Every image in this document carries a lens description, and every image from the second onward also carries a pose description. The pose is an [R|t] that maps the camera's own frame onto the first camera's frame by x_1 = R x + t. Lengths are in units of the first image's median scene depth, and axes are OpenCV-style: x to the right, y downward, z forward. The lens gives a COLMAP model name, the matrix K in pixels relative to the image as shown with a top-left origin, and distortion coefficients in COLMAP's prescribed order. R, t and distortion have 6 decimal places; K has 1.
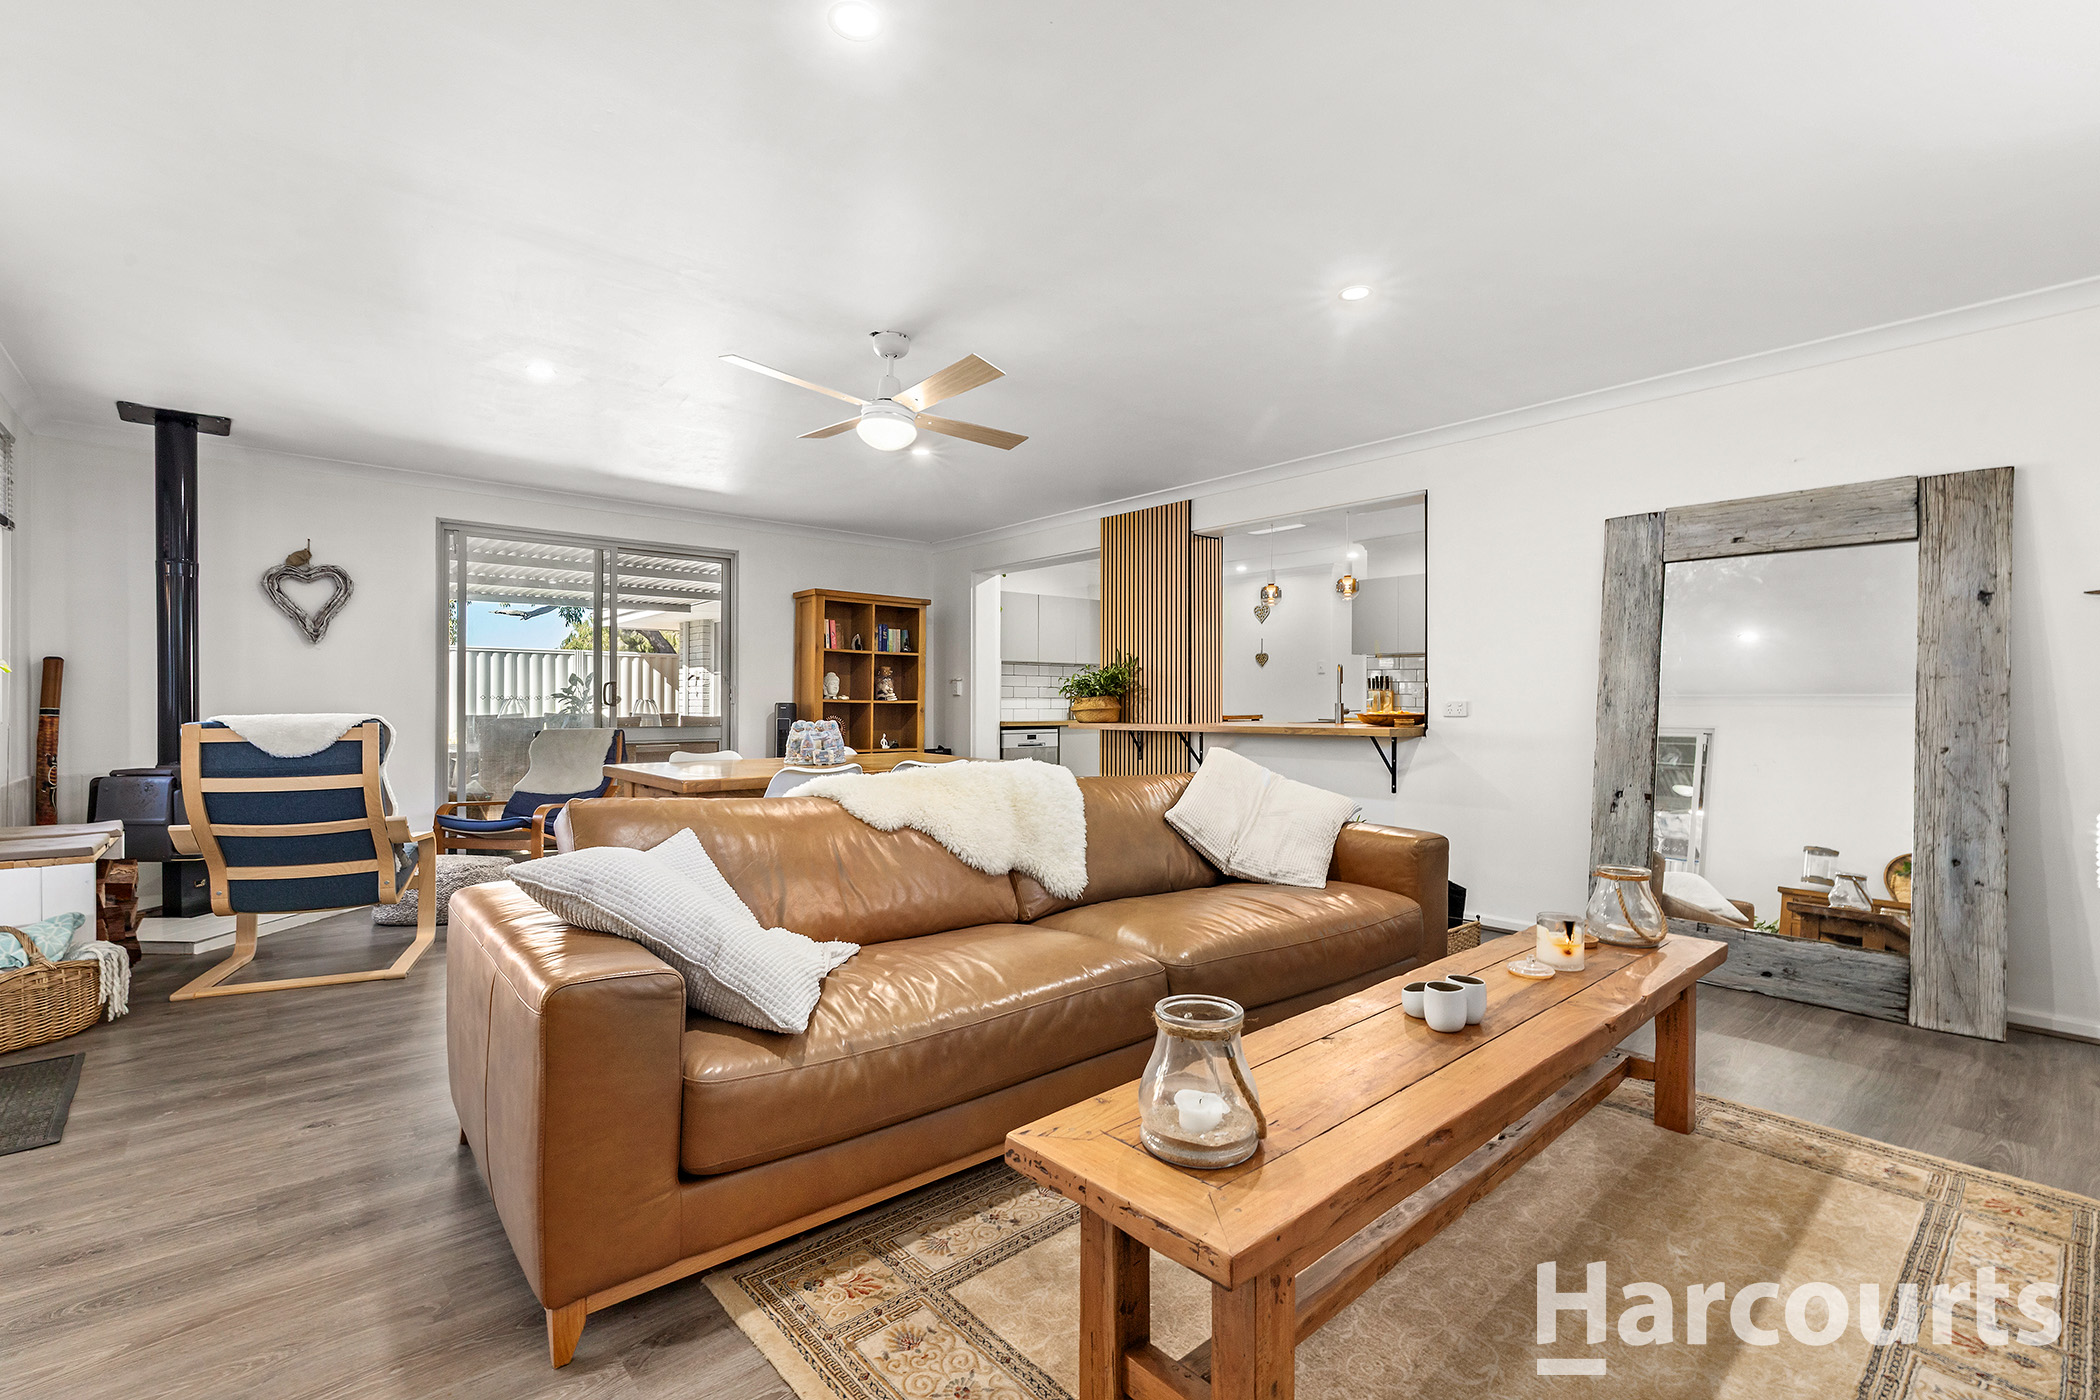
lens RADIAL K [[929.1, 0, 1050.0], [0, 929.1, 700.0], [0, 0, 1]] dist [0.000805, -0.000024]
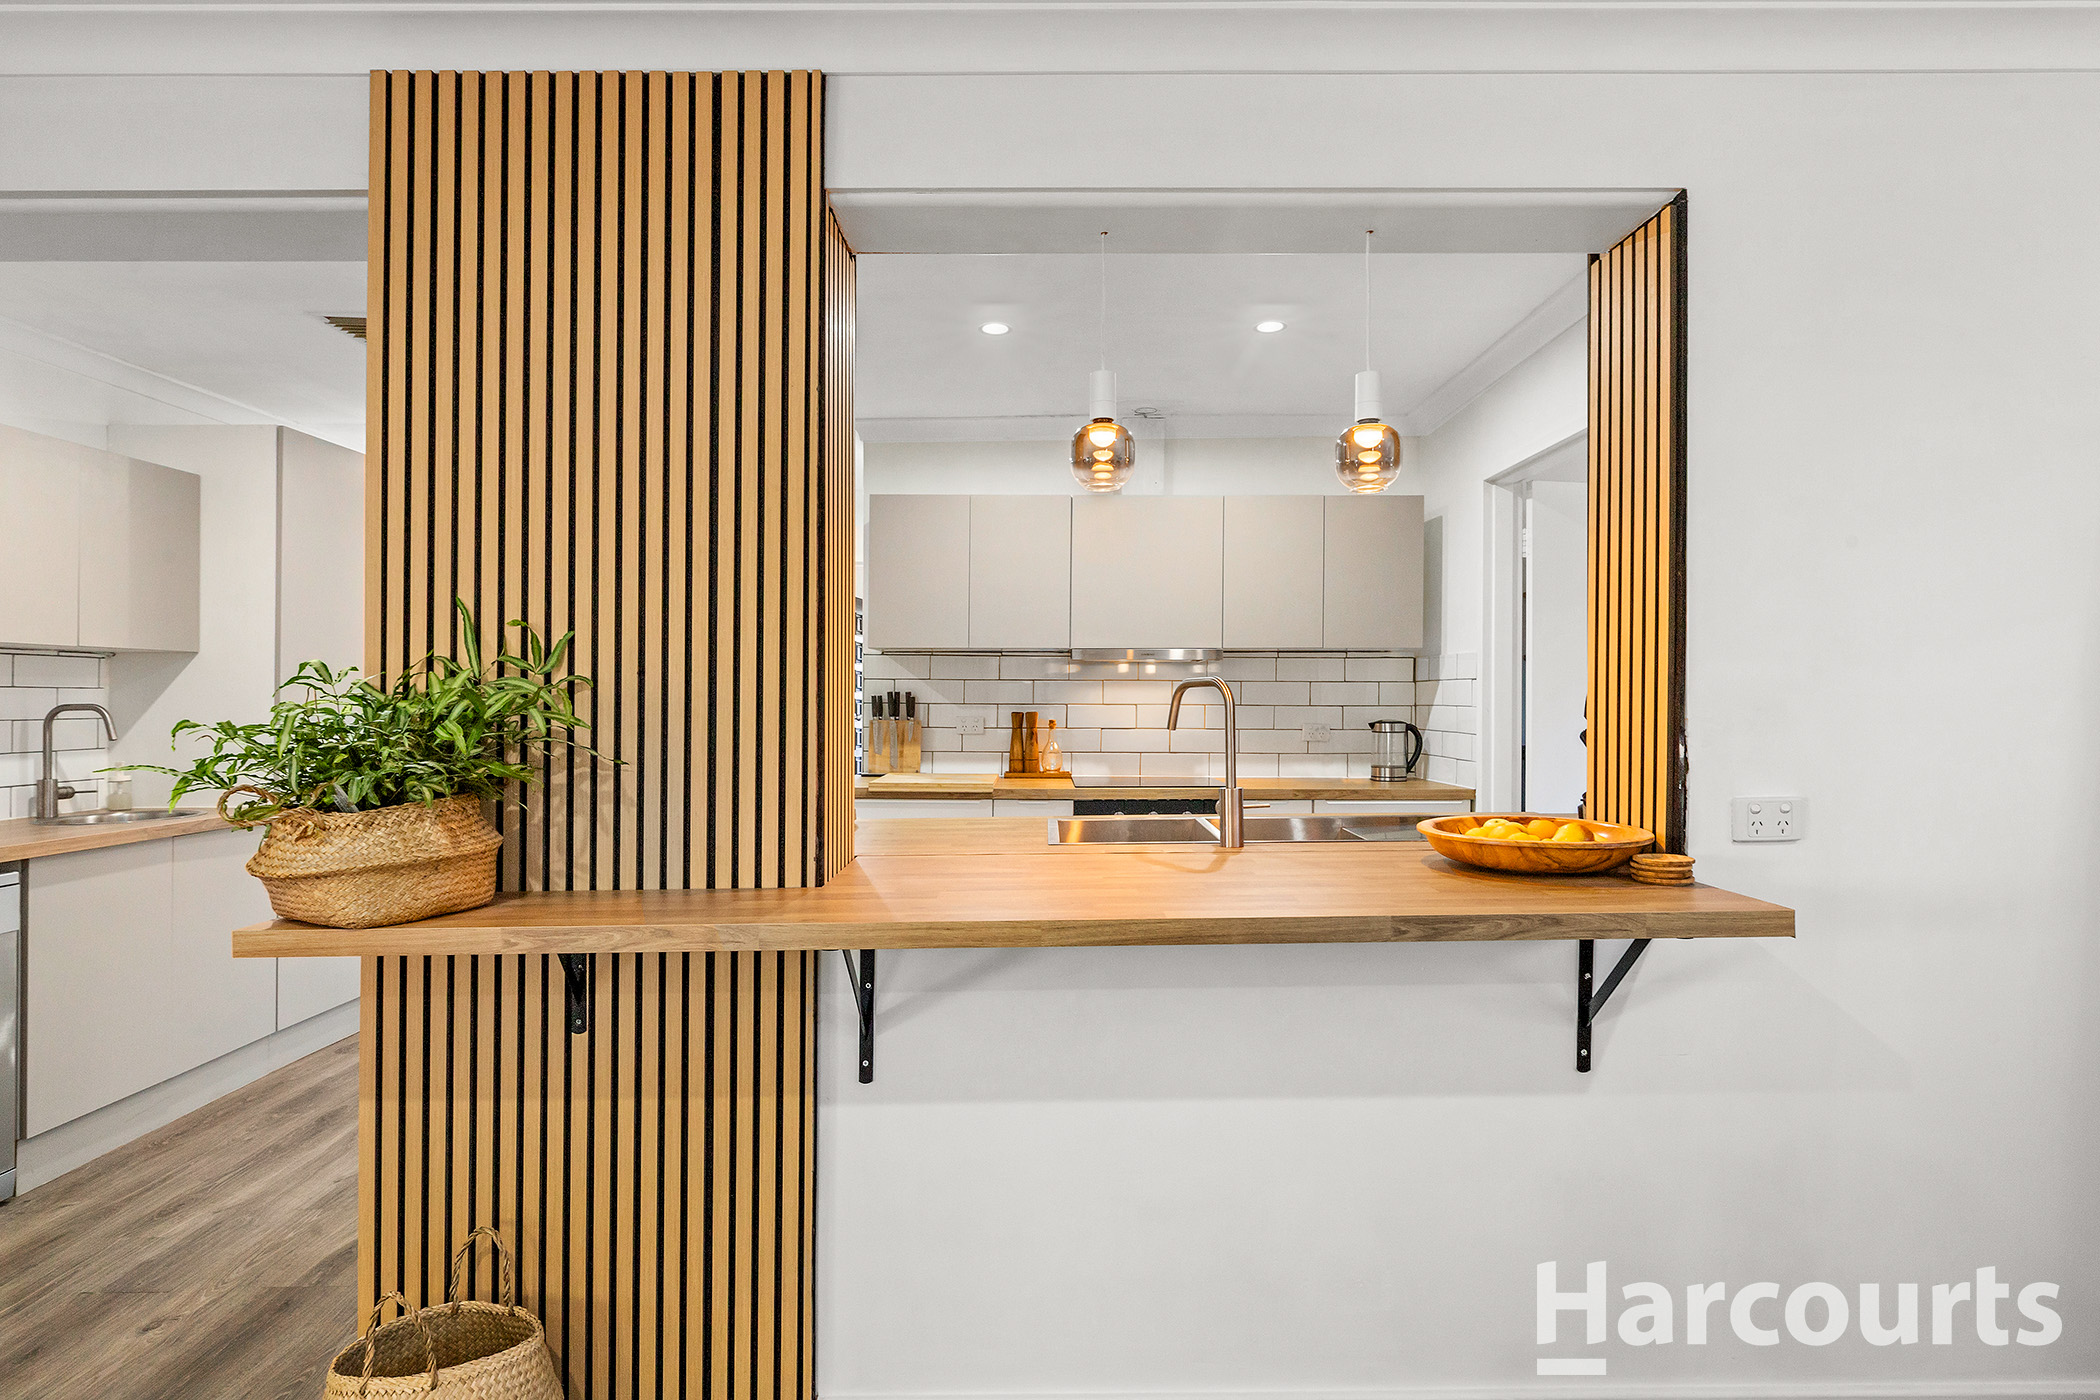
lens RADIAL K [[1052.5, 0, 1050.0], [0, 1052.5, 700.0], [0, 0, 1]] dist [-0.002415, -0.000235]
pose [[0.676127, -0.004324, 0.736772, -0.032322], [0.005019, 0.999987, 0.001263, -0.028860], [-0.736768, 0.002844, 0.676140, 0.714503]]
